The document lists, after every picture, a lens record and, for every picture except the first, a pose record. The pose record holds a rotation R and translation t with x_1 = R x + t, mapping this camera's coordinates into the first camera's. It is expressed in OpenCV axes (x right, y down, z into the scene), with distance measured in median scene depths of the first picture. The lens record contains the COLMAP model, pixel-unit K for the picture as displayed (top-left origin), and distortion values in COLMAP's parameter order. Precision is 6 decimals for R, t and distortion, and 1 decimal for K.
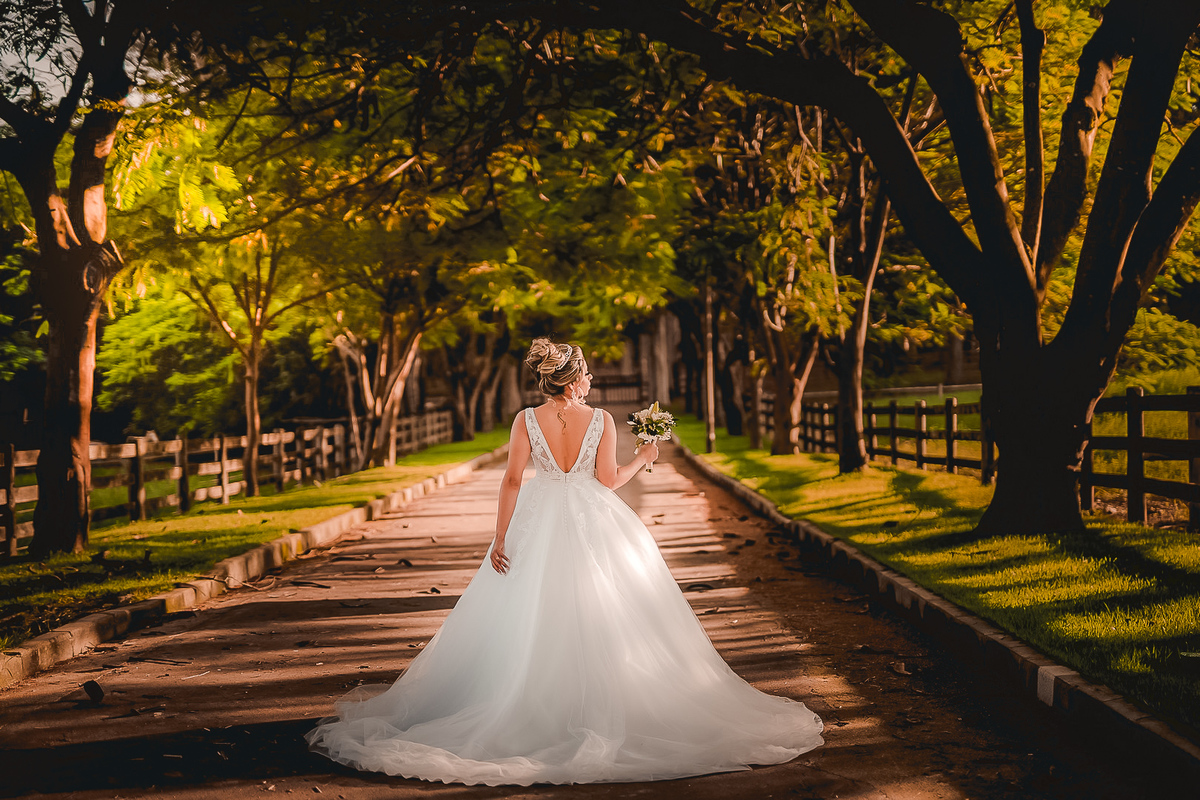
lens RADIAL K [[1788.4, 0, 598.1], [0, 1788.4, 355.4], [0, 0, 1]] dist [0.008202, 0.034810]
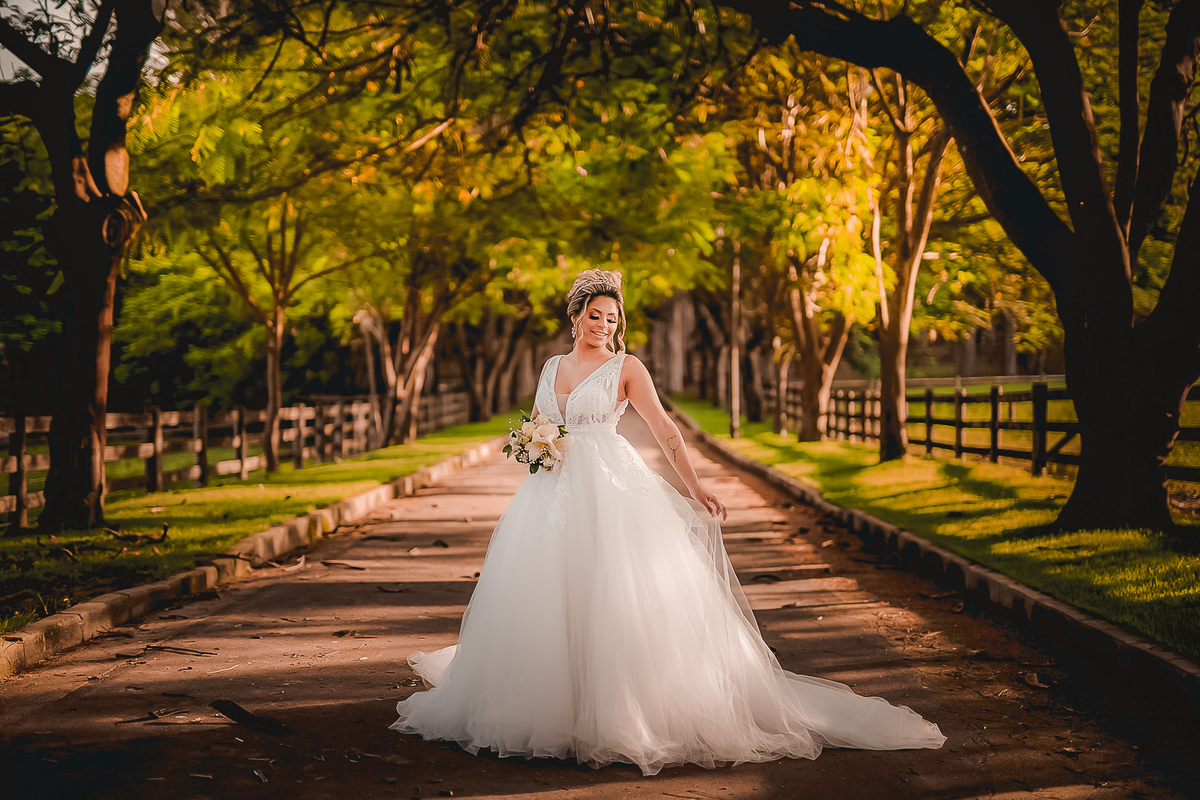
lens RADIAL K [[1730.1, 0, 600.0], [0, 1730.1, 400.0], [0, 0, 1]] dist [0.006016, 0.007316]
pose [[0.999738, 0.022892, 0.000245, -0.016564], [-0.022889, 0.999243, 0.031456, 0.006413], [0.000476, -0.031453, 0.999505, 0.060625]]
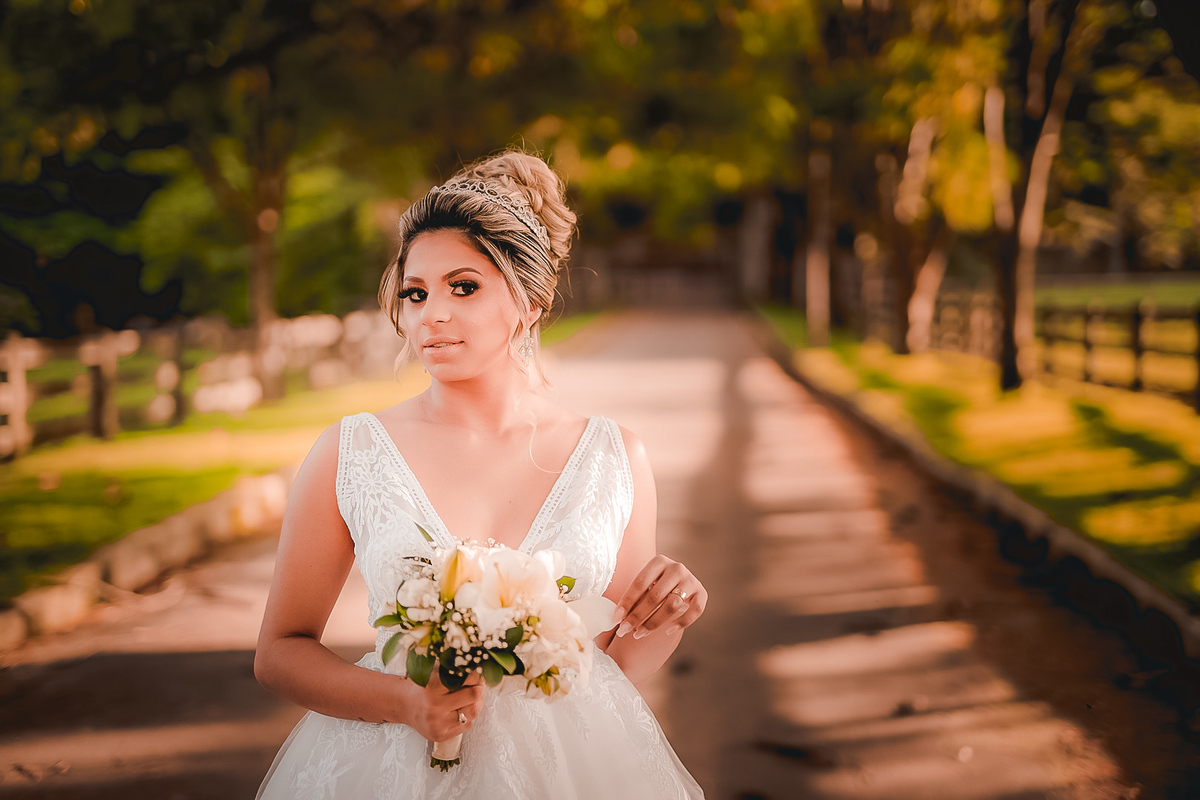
lens RADIAL K [[1741.6, 0, 603.3], [0, 1741.6, 435.6], [0, 0, 1]] dist [0.007822, 0.008505]
pose [[0.998819, 0.025883, -0.041127, -0.004981], [-0.021081, 0.993351, 0.113176, 0.000471], [0.043783, -0.112175, 0.992723, 0.215006]]
